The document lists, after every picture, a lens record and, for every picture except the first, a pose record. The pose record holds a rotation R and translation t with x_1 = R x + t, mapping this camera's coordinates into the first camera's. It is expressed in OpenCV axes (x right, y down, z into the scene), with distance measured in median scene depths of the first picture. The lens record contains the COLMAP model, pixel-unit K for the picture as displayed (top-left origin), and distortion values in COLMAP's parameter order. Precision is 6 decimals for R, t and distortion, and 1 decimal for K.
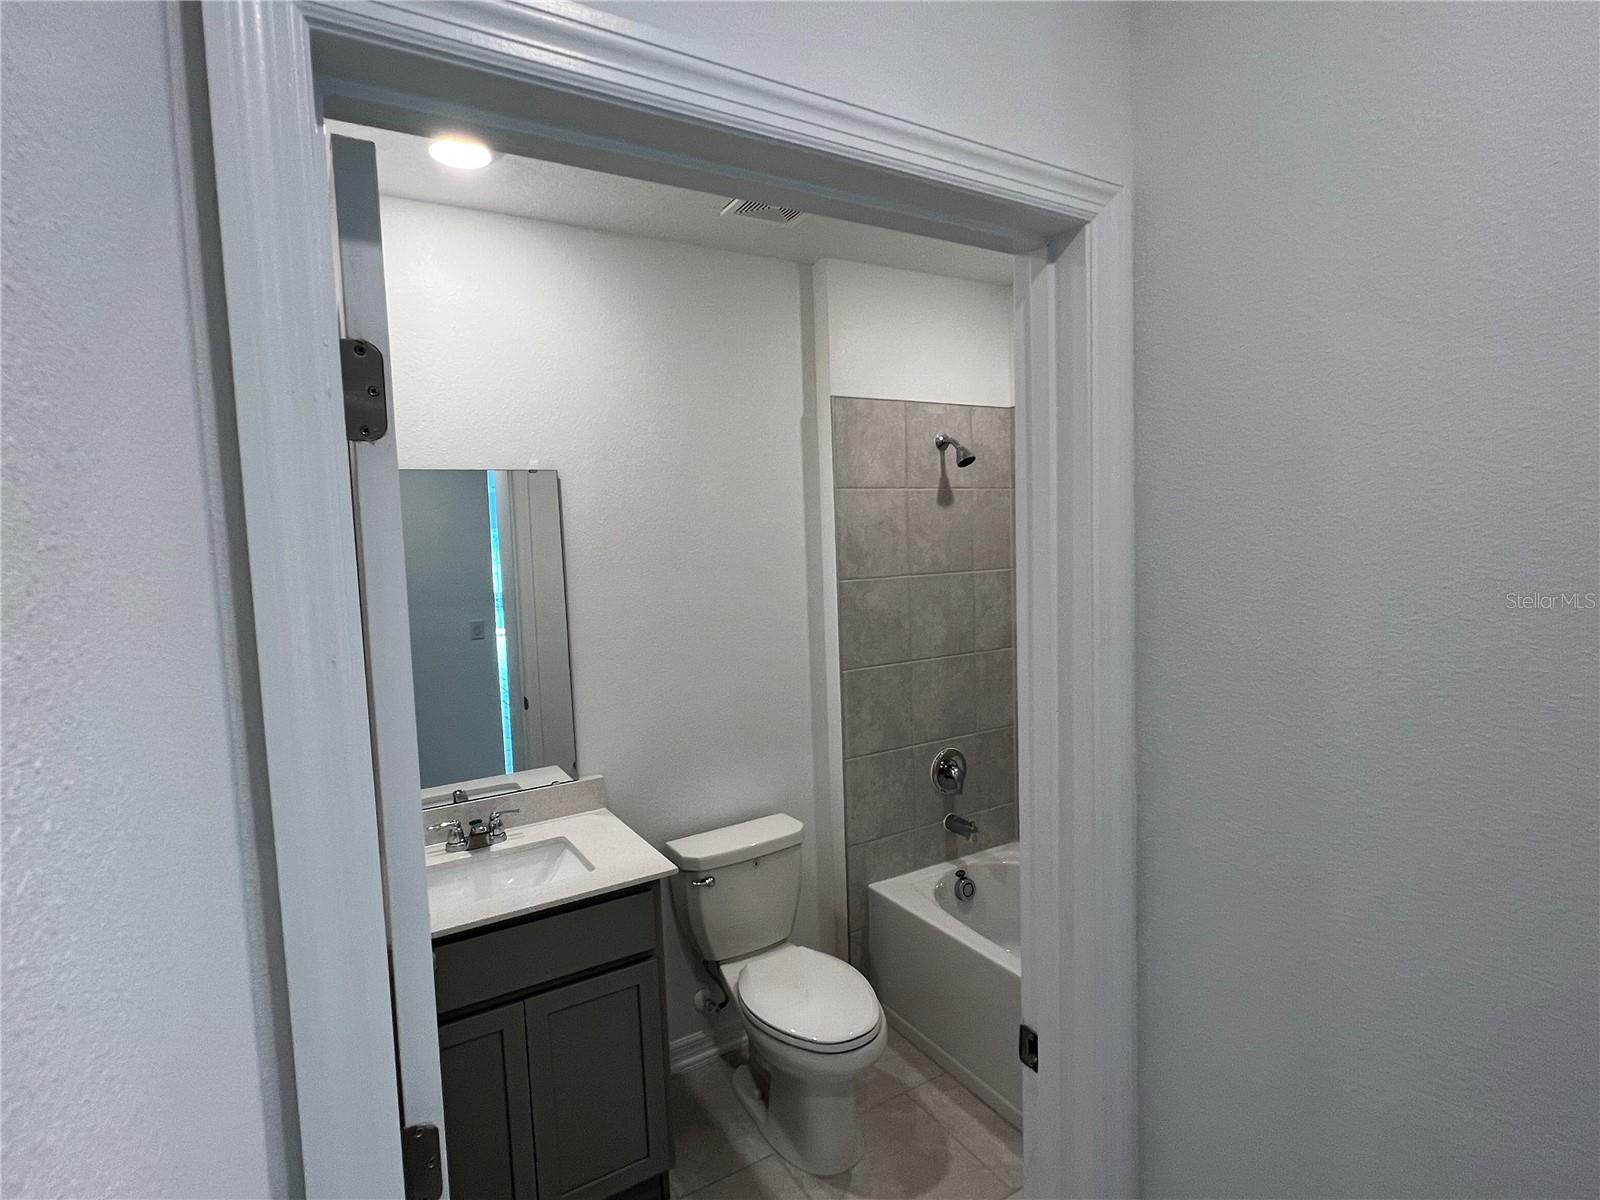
lens RADIAL K [[827.5, 0, 803.4], [0, 827.5, 600.0], [0, 0, 1]] dist [0.003973, 0.000697]
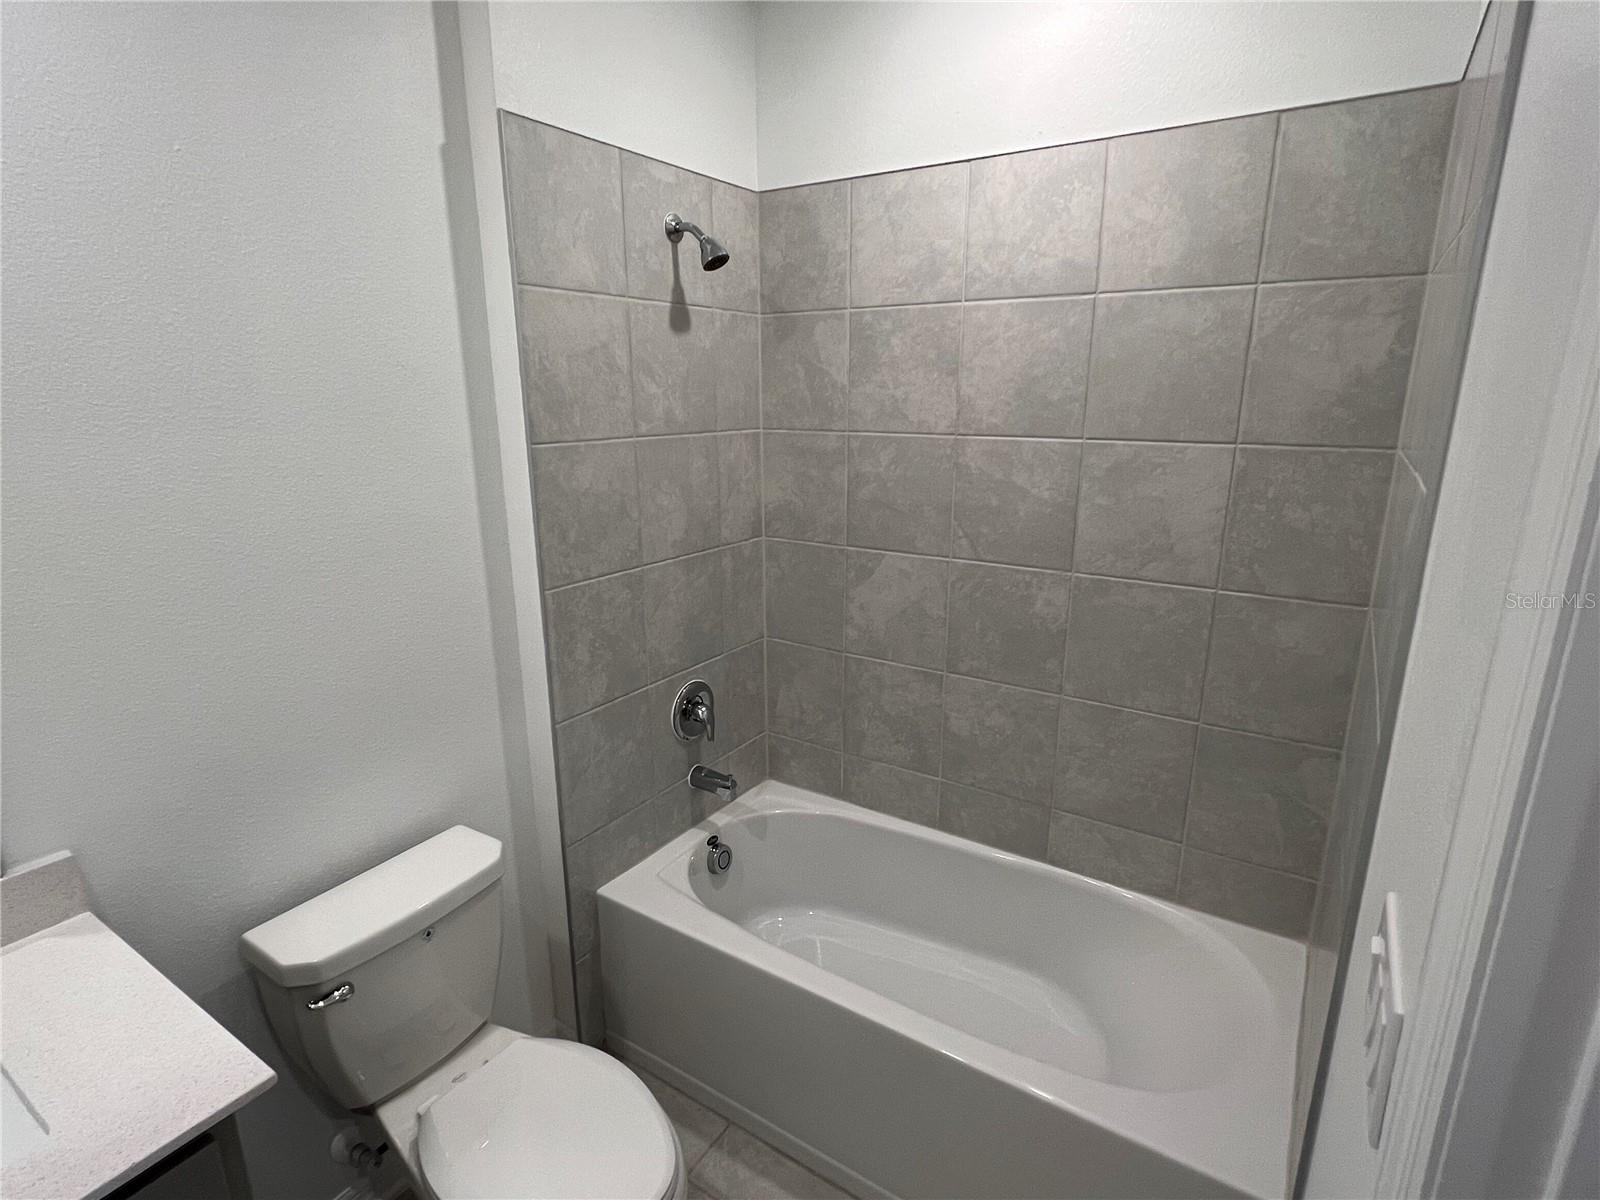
lens RADIAL K [[827.5, 0, 798.0], [0, 827.5, 603.0], [0, 0, 1]] dist [0.003973, 0.000697]
pose [[0.902914, -0.079360, 0.422432, -0.043323], [0.008693, 0.985978, 0.166649, -0.008685], [-0.429734, -0.146798, 0.890943, 0.339412]]
